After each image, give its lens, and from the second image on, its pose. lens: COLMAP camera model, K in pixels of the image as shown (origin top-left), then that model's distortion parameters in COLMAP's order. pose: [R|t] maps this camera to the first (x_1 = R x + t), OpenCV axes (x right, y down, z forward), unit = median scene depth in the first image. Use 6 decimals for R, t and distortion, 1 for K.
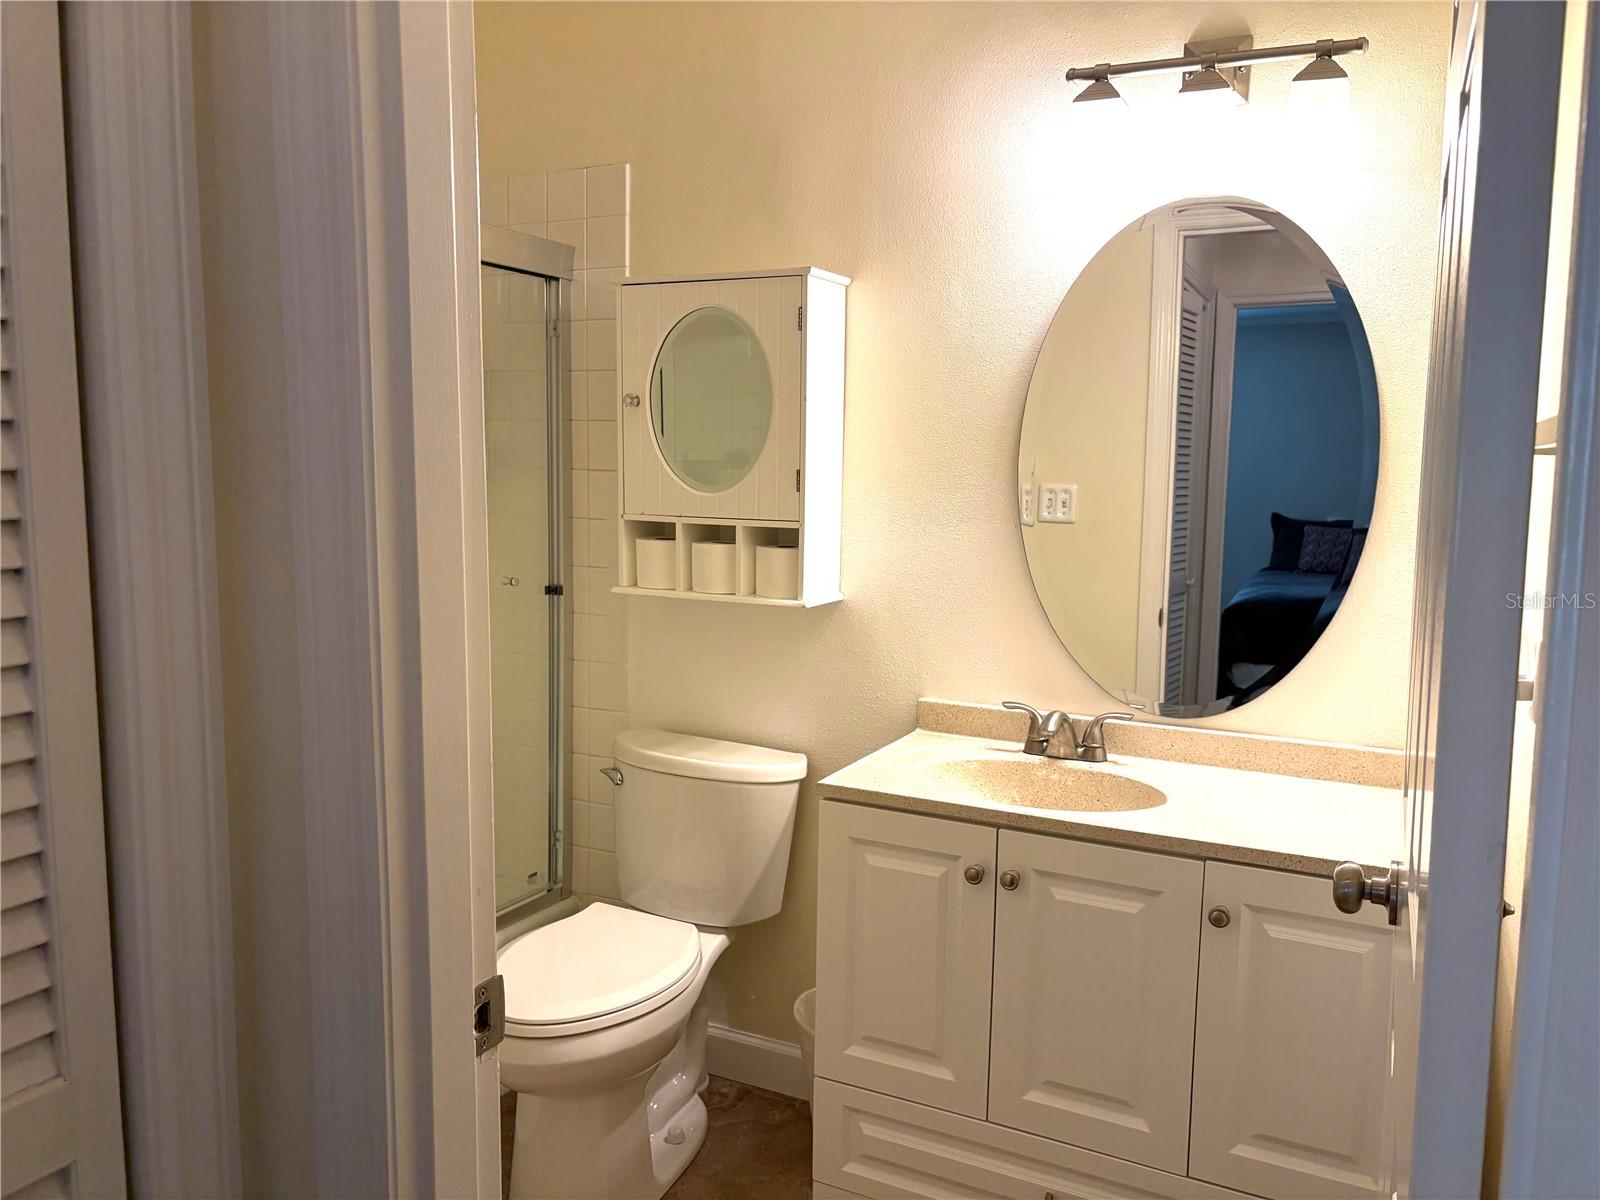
lens RADIAL K [[1210.3, 0, 800.0], [0, 1210.3, 600.0], [0, 0, 1]] dist [0.146321, -0.169863]
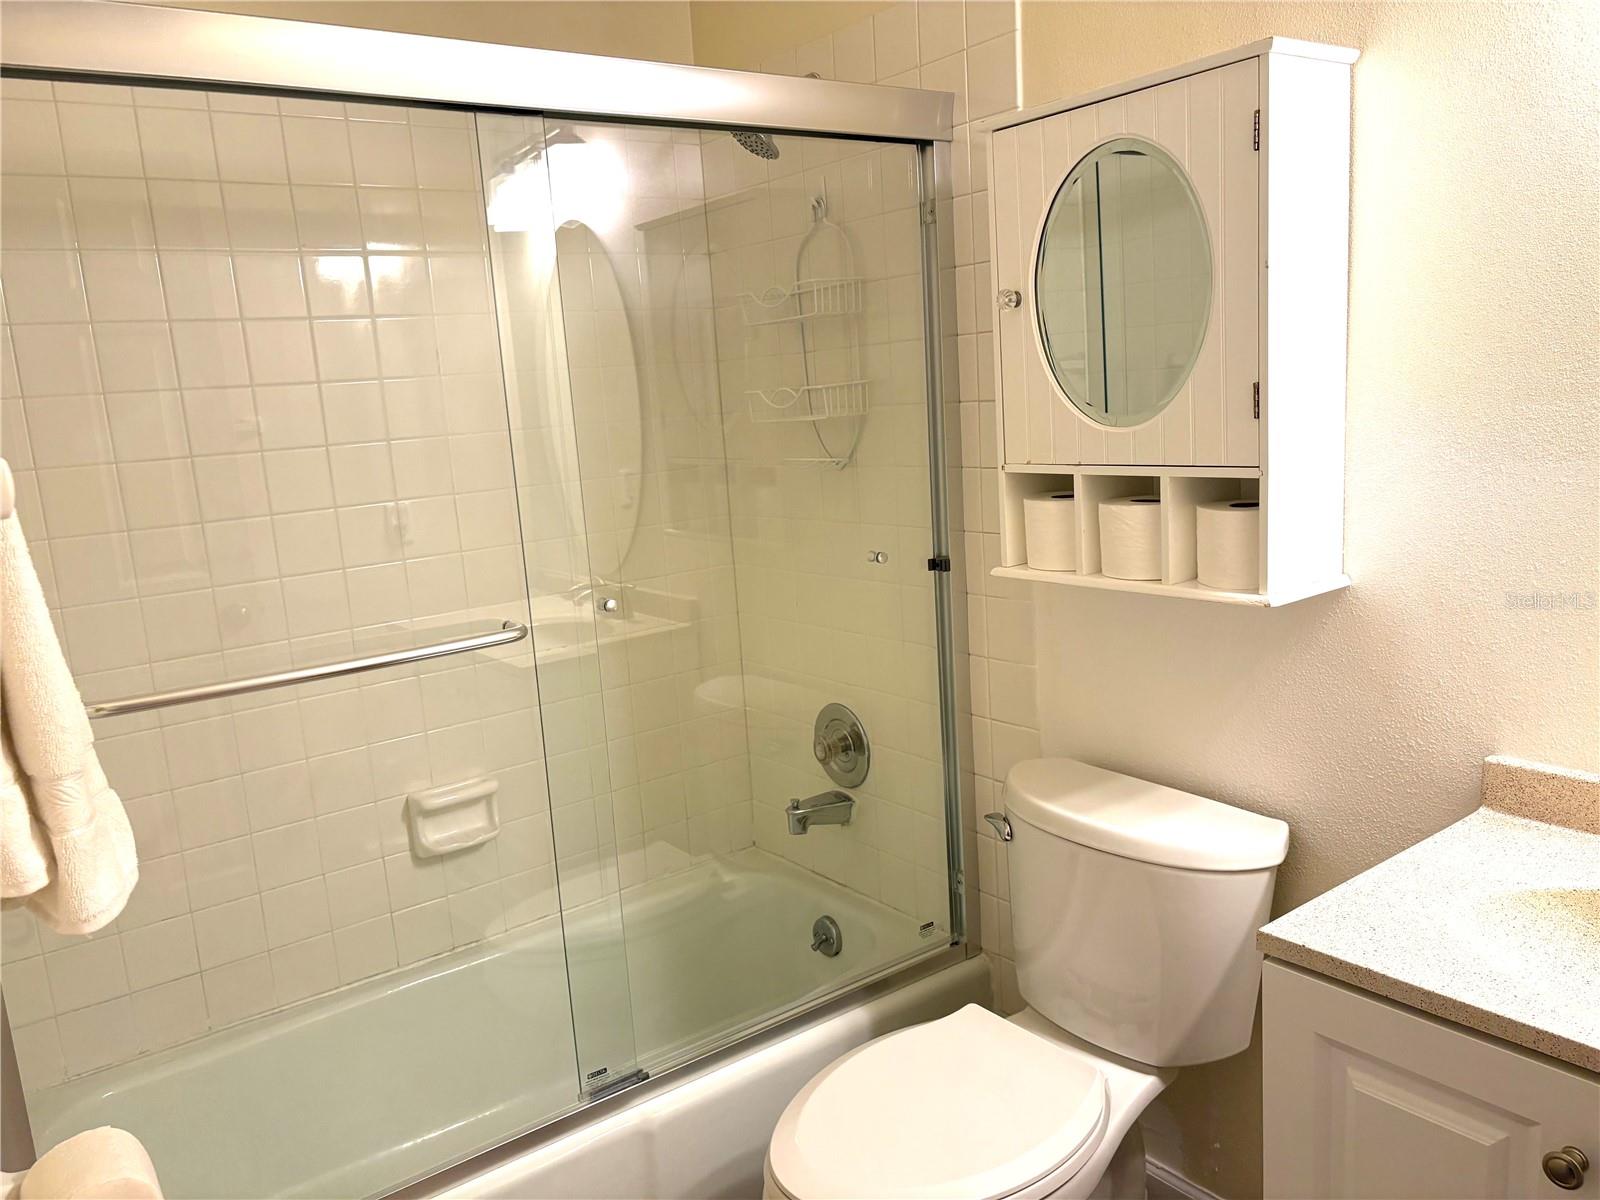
lens RADIAL K [[1212.1, 0, 793.7], [0, 1212.1, 606.5], [0, 0, 1]] dist [0.033291, -0.030318]
pose [[0.890603, 0.004670, -0.454757, 0.066637], [0.032214, 0.996788, 0.073326, -0.044844], [0.453639, -0.079954, 0.887592, 0.319691]]
